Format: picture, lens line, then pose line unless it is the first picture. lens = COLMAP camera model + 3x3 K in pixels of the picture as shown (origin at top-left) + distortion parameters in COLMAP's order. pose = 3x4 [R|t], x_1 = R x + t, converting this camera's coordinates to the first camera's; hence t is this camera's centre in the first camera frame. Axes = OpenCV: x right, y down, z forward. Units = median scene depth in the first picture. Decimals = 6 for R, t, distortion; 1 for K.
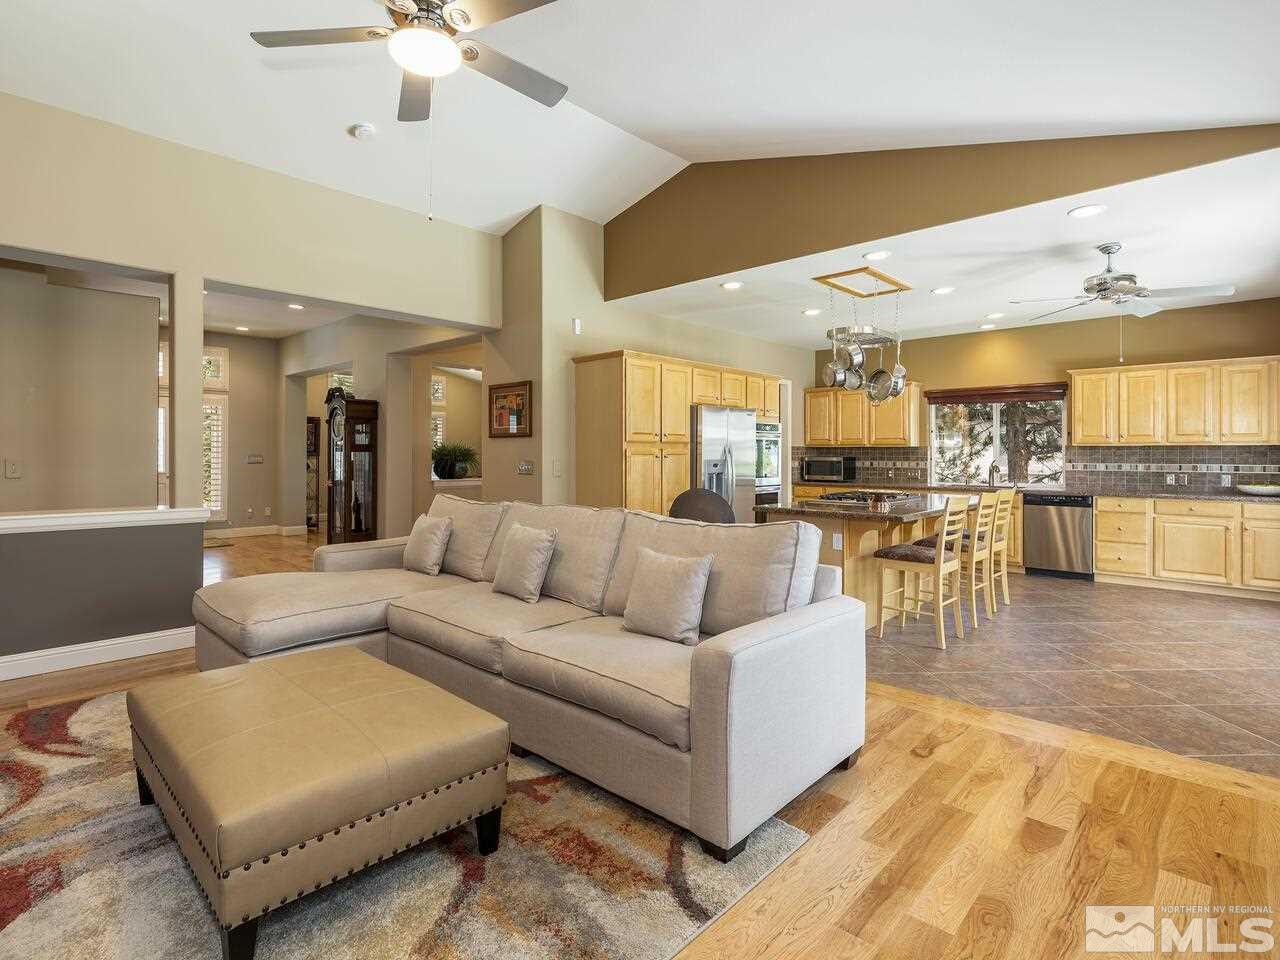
lens RADIAL K [[648.9, 0, 640.8], [0, 648.9, 450.7], [0, 0, 1]] dist [-0.002195, -0.000887]
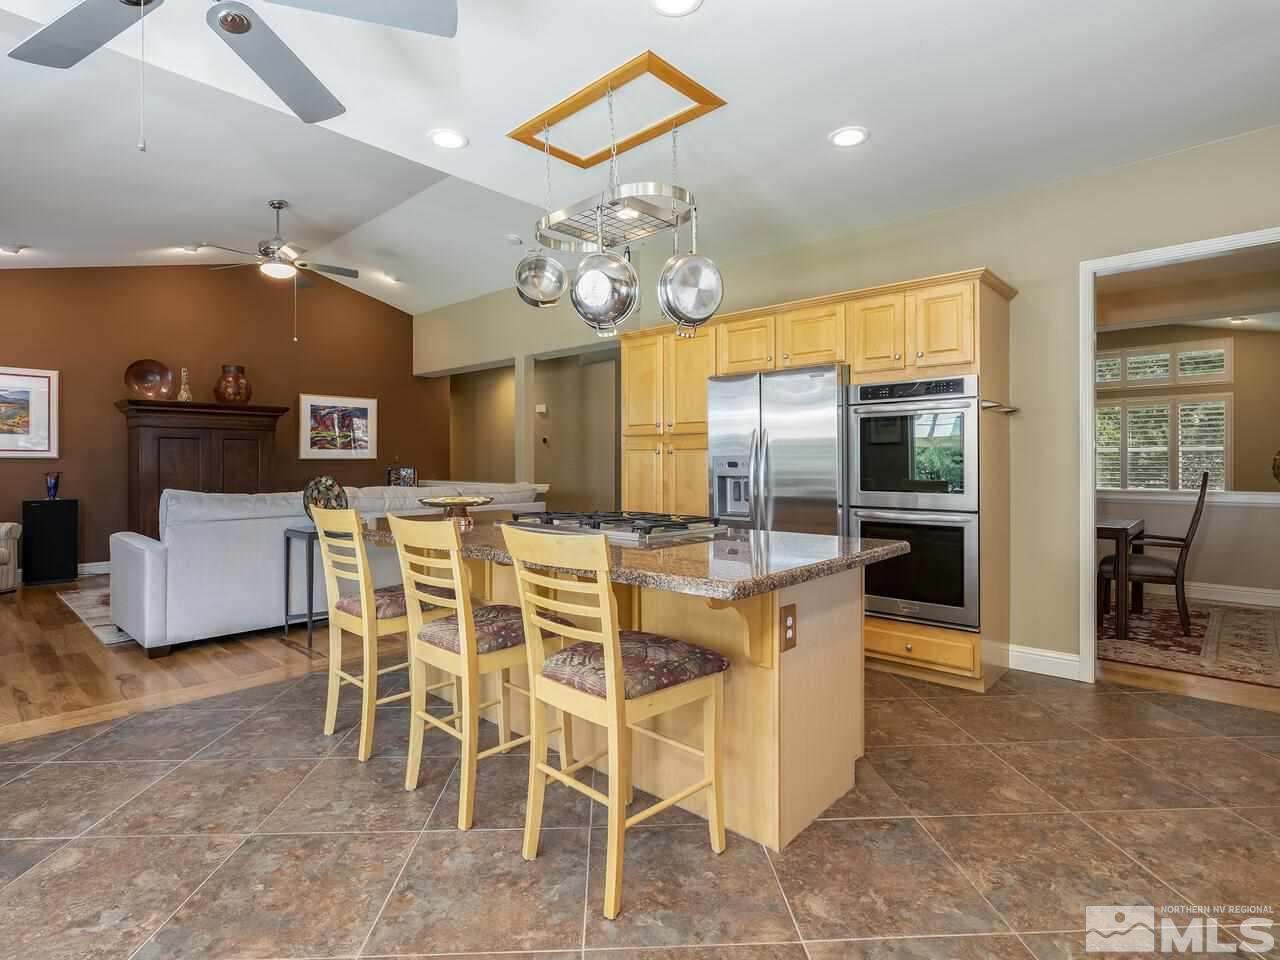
lens RADIAL K [[655.1, 0, 632.7], [0, 655.1, 463.1], [0, 0, 1]] dist [0.000796, 0.001576]
pose [[0.002179, -0.000107, -0.999998, 0.772954], [0.004137, 0.999991, -0.000098, 0.020586], [0.999989, -0.004137, 0.002179, 0.892845]]
